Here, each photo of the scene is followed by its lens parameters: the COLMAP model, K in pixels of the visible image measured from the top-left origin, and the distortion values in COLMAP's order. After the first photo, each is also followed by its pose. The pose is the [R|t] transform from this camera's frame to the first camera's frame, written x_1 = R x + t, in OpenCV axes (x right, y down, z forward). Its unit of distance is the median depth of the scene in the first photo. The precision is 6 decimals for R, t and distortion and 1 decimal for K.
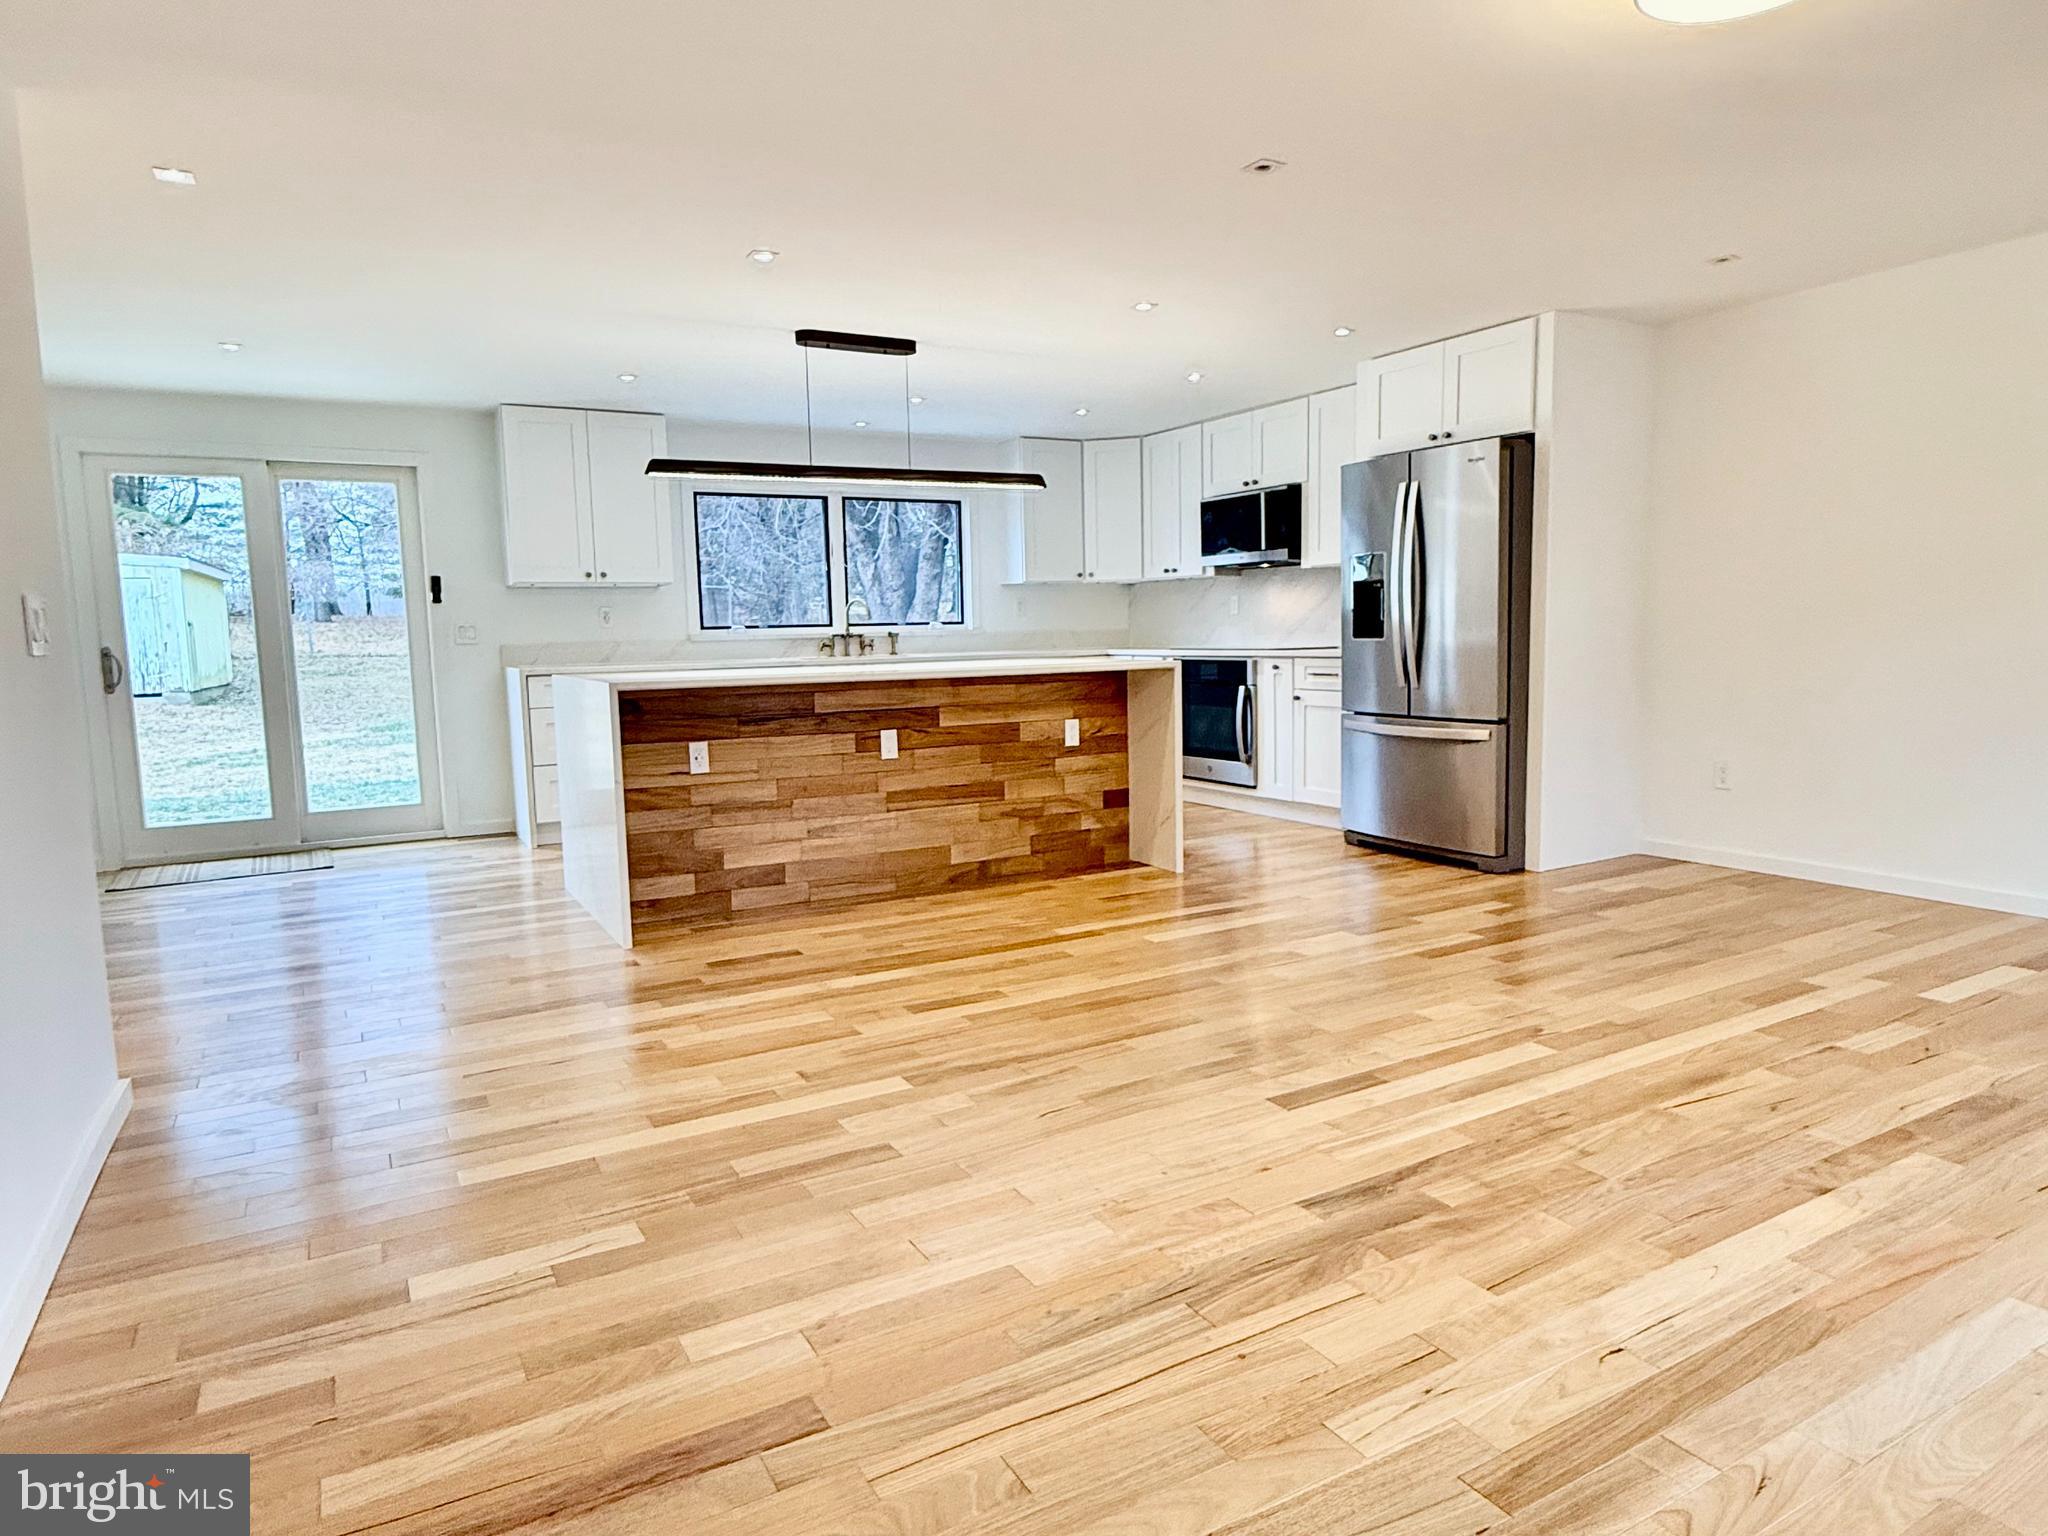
lens RADIAL K [[1224.6, 0, 1024.0], [0, 1224.6, 768.0], [0, 0, 1]] dist [0.002873, -0.001242]
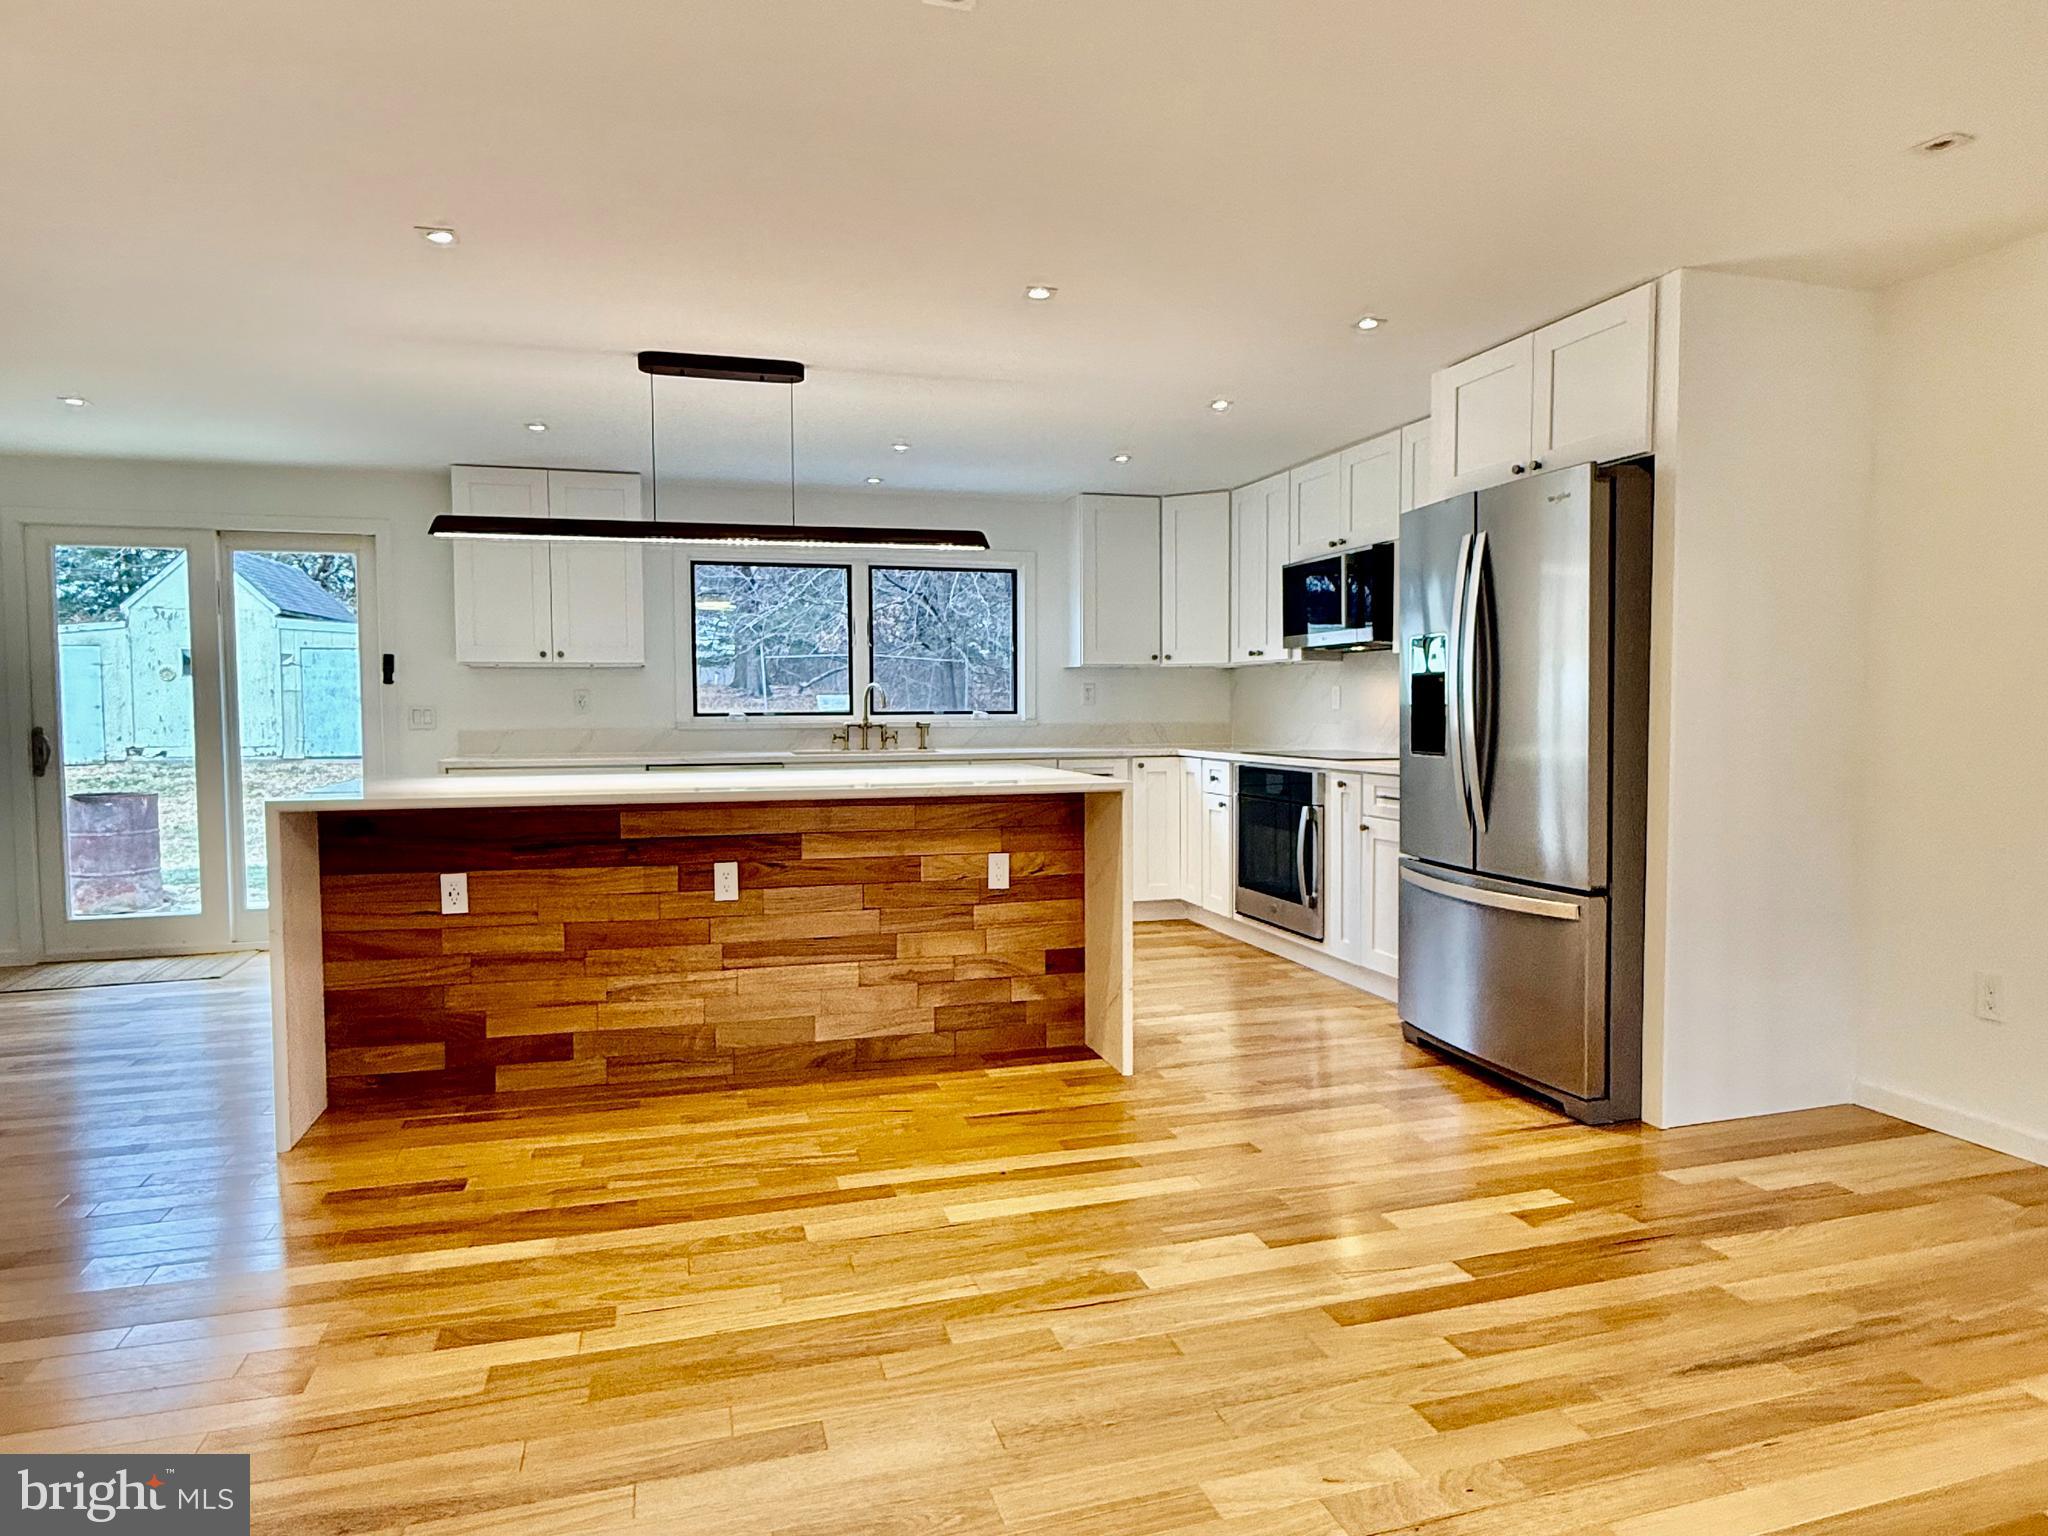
lens RADIAL K [[1224.6, 0, 1024.0], [0, 1224.6, 768.0], [0, 0, 1]] dist [0.002873, -0.001242]
pose [[0.973784, 0.029069, -0.225610, 0.226539], [-0.042292, 0.997645, -0.054001, -0.053350], [0.223509, 0.062126, 0.972720, 0.278605]]
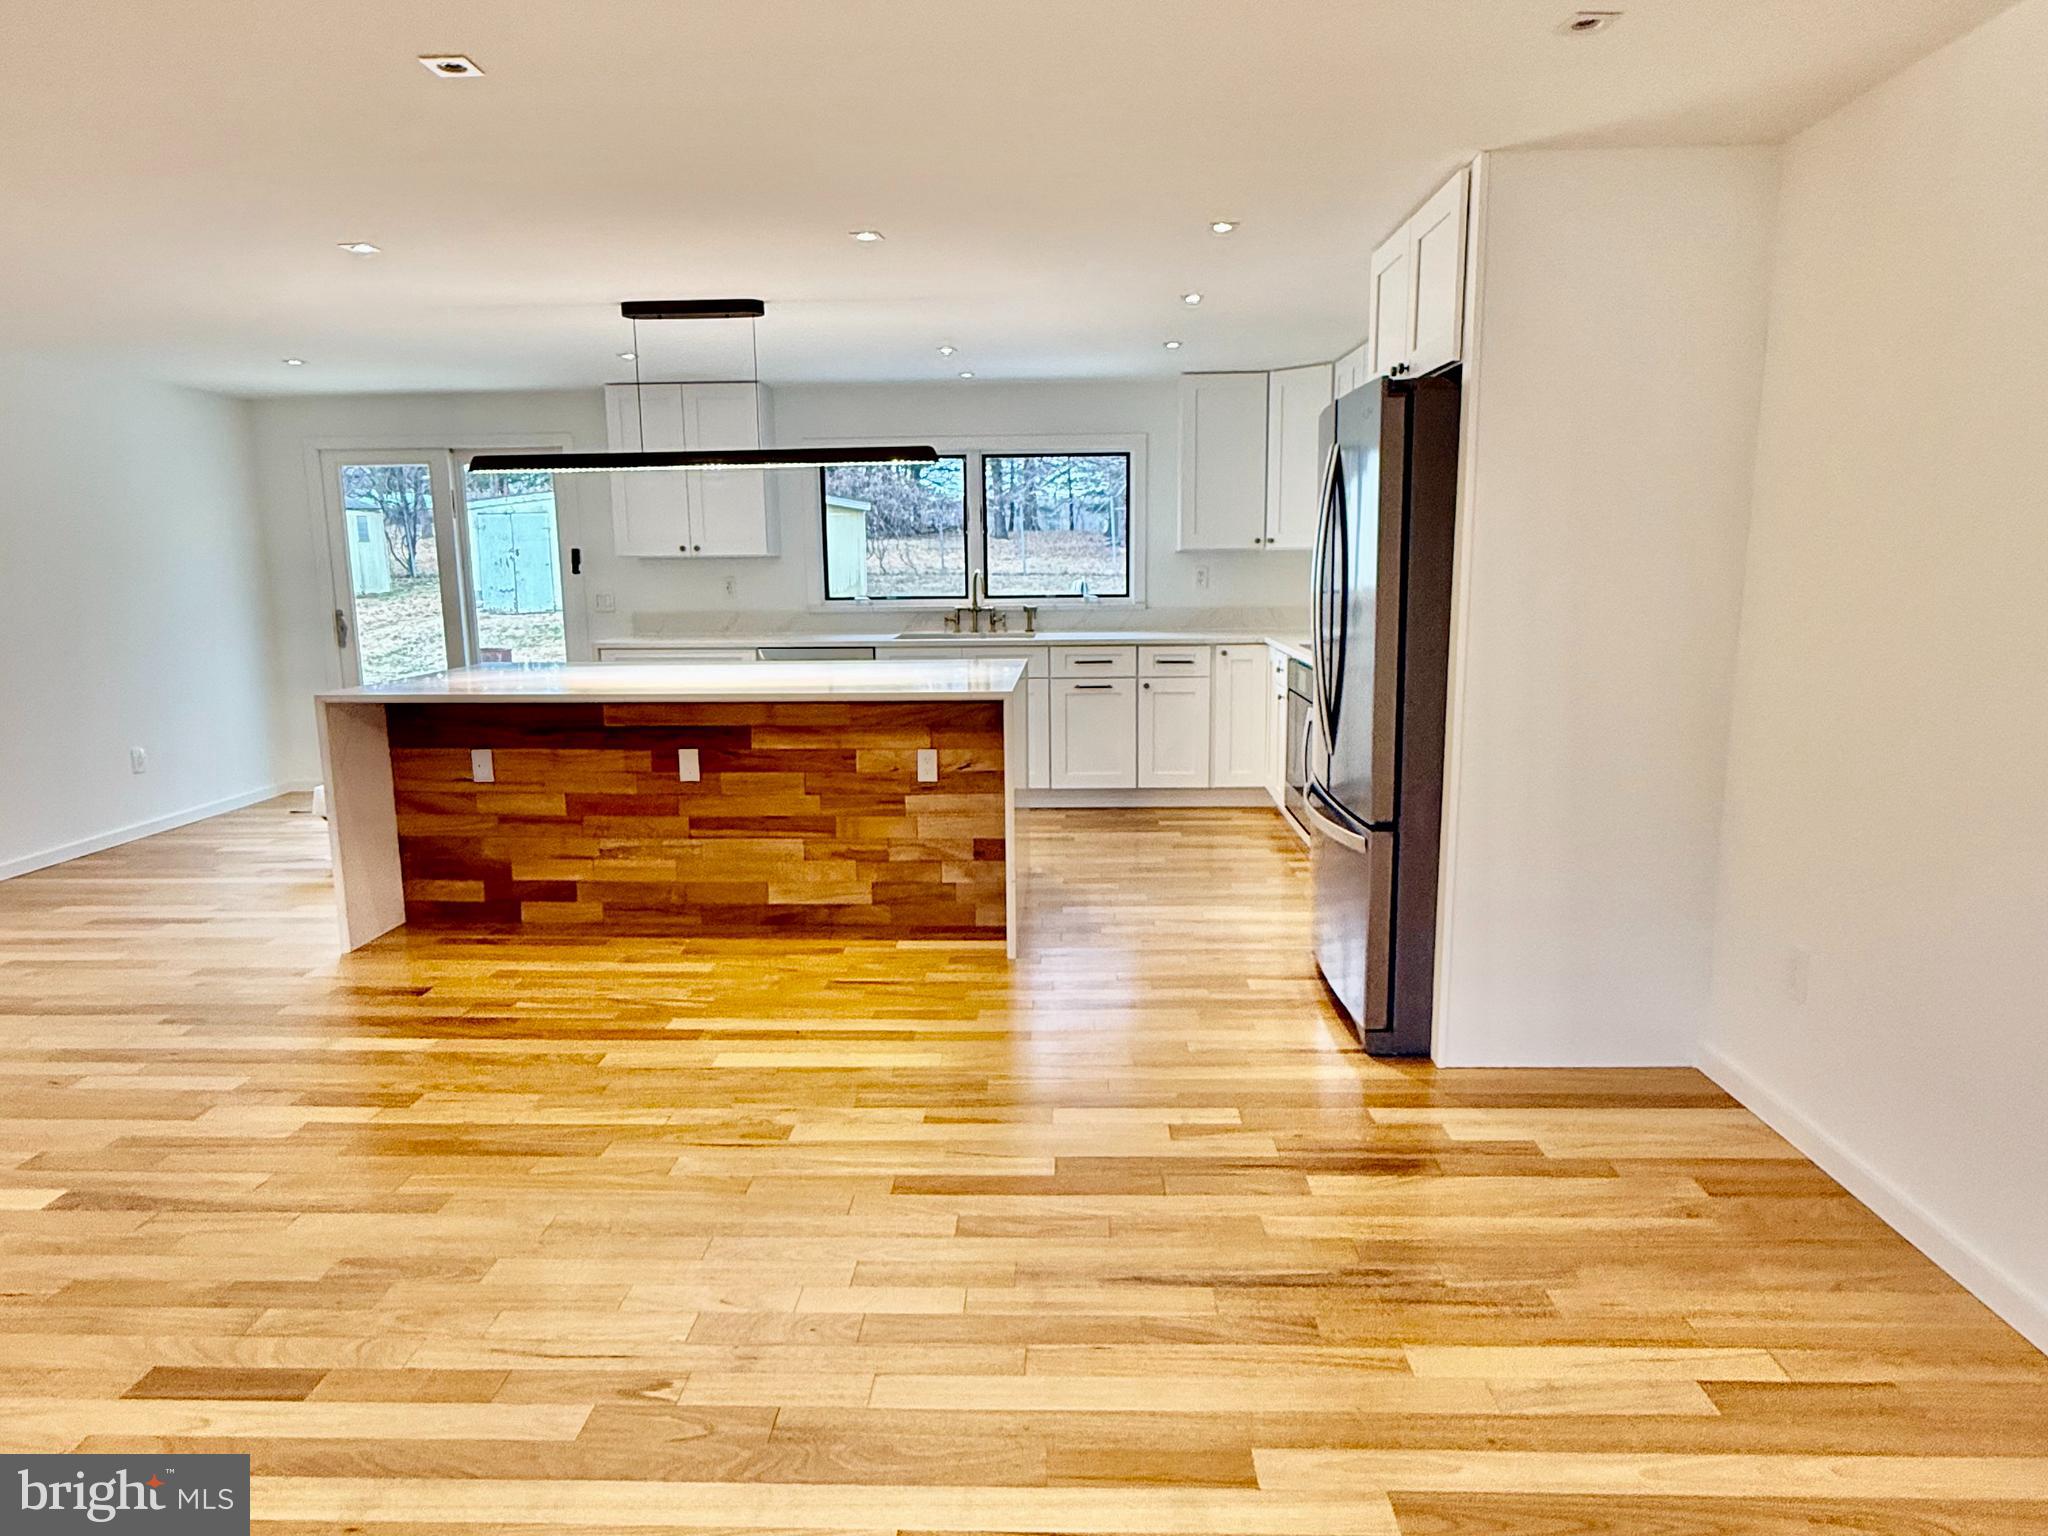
lens RADIAL K [[1224.6, 0, 1024.0], [0, 1224.6, 768.0], [0, 0, 1]] dist [0.002873, -0.001242]
pose [[0.849343, 0.104667, -0.517359, 0.532603], [-0.067542, 0.993636, 0.090140, -0.108463], [0.523502, -0.041616, 0.851008, 0.342035]]
